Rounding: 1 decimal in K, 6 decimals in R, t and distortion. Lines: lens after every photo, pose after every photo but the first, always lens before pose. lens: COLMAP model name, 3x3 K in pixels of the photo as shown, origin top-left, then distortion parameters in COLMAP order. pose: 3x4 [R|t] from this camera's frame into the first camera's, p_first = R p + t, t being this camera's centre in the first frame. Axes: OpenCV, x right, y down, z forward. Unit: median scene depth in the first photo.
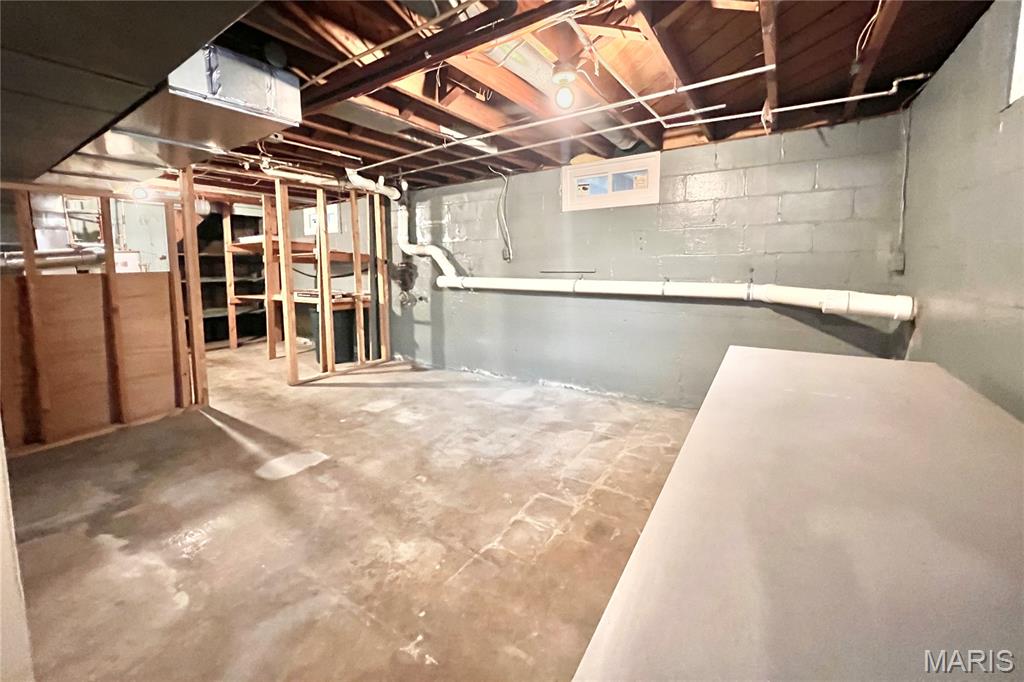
lens RADIAL K [[406.8, 0, 510.5], [0, 406.8, 299.1], [0, 0, 1]] dist [-0.000719, -0.000099]
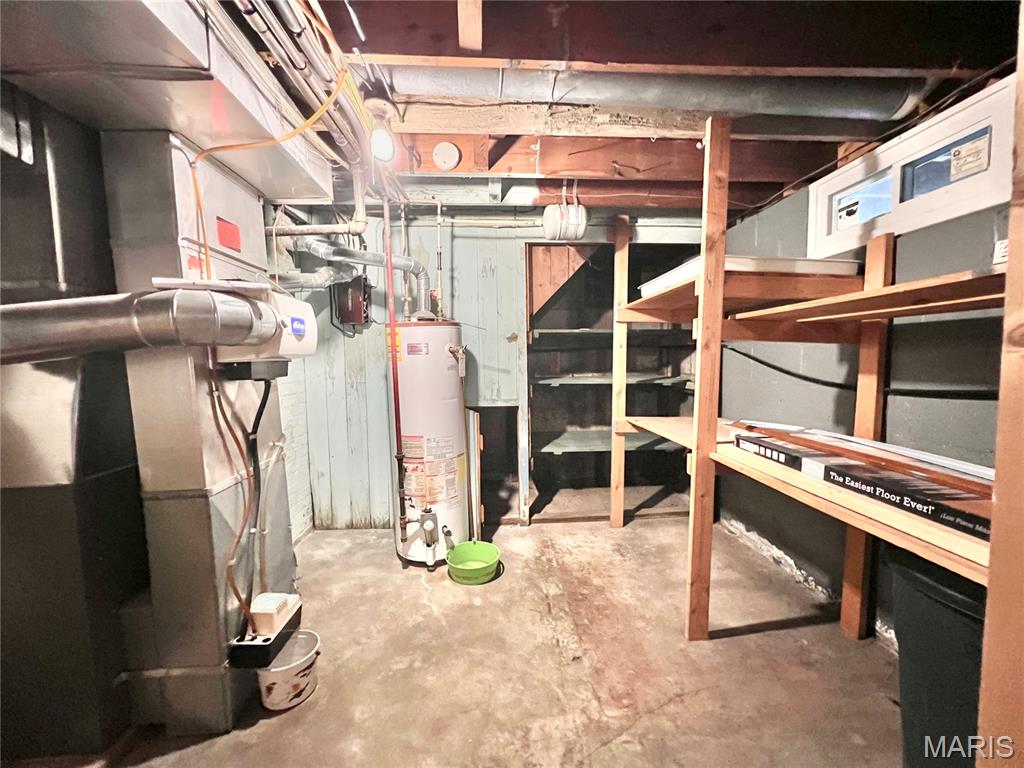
lens RADIAL K [[409.6, 0, 512.0], [0, 409.6, 384.0], [0, 0, 1]] dist [-0.000353, -0.000004]
pose [[0.600634, 0.055569, -0.797591, -0.385111], [-0.064117, 0.997717, 0.021228, -0.047365], [0.796949, 0.038389, 0.602825, 0.613982]]
